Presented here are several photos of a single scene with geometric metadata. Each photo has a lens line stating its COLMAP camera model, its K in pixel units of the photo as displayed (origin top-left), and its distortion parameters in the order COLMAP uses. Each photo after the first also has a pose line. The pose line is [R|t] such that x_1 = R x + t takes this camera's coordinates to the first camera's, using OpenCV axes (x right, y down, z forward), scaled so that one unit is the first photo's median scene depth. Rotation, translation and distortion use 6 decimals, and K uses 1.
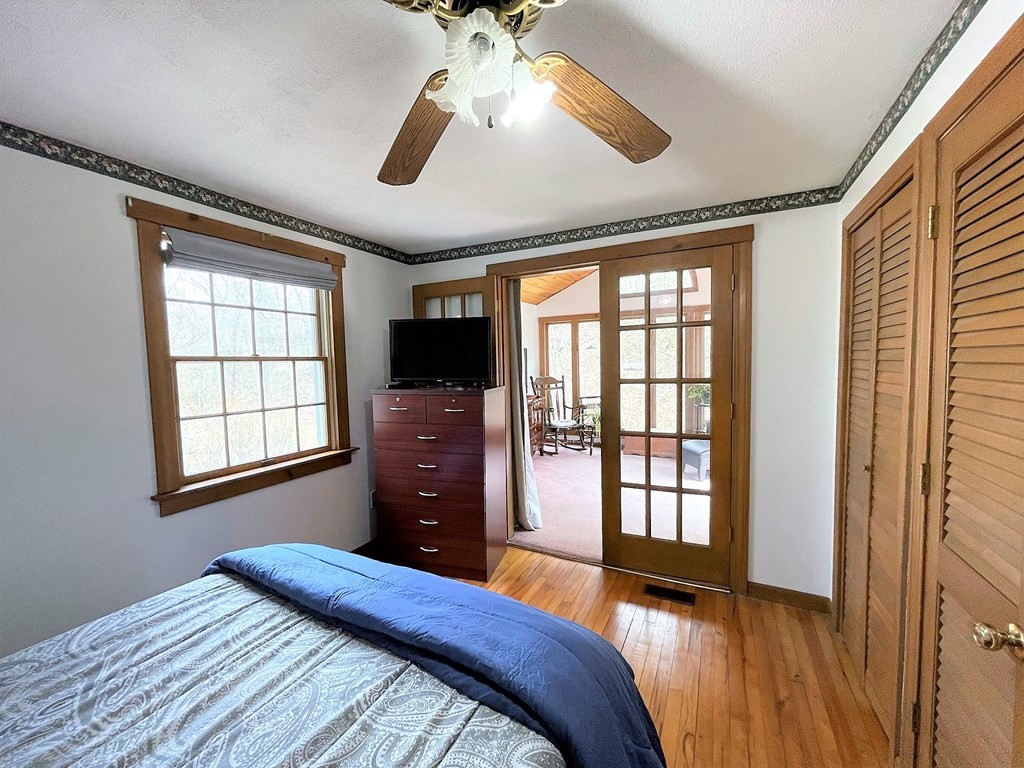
lens RADIAL K [[411.1, 0, 511.5], [0, 411.1, 388.1], [0, 0, 1]] dist [0.000364, 0.001240]
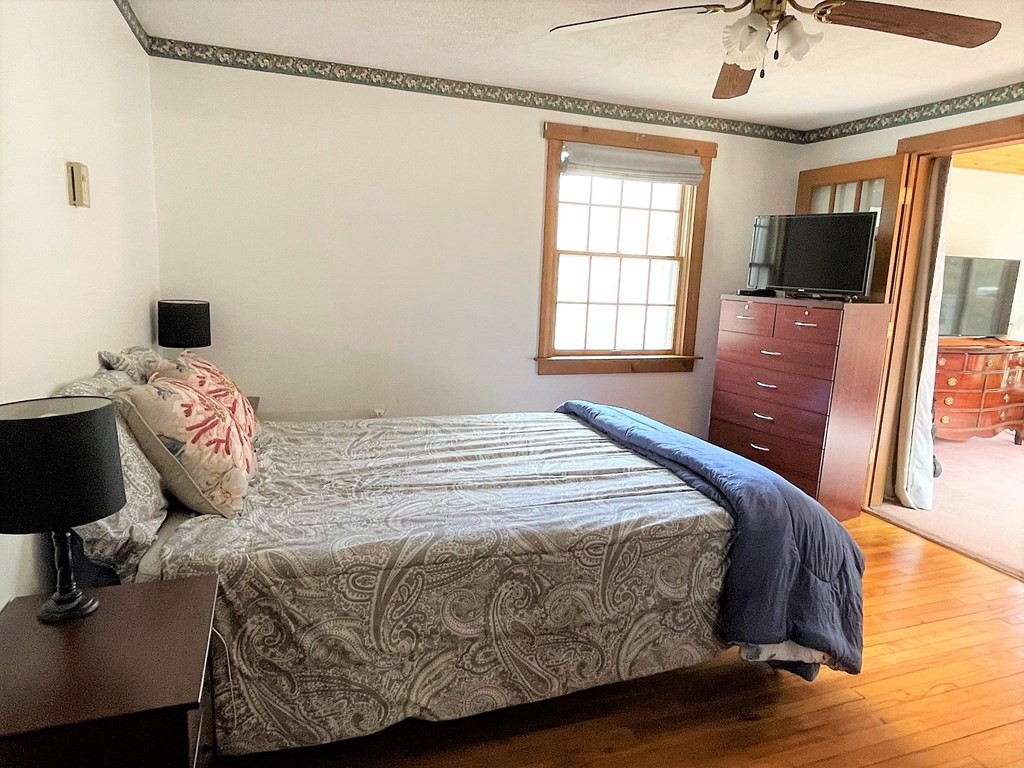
lens RADIAL K [[641.1, 0, 504.0], [0, 641.1, 390.0], [0, 0, 1]] dist [-0.014547, -0.001992]
pose [[0.719092, 0.172213, -0.673238, 0.304625], [-0.097412, 0.984221, 0.147715, 0.049459], [0.688054, -0.040639, 0.724521, -0.373596]]
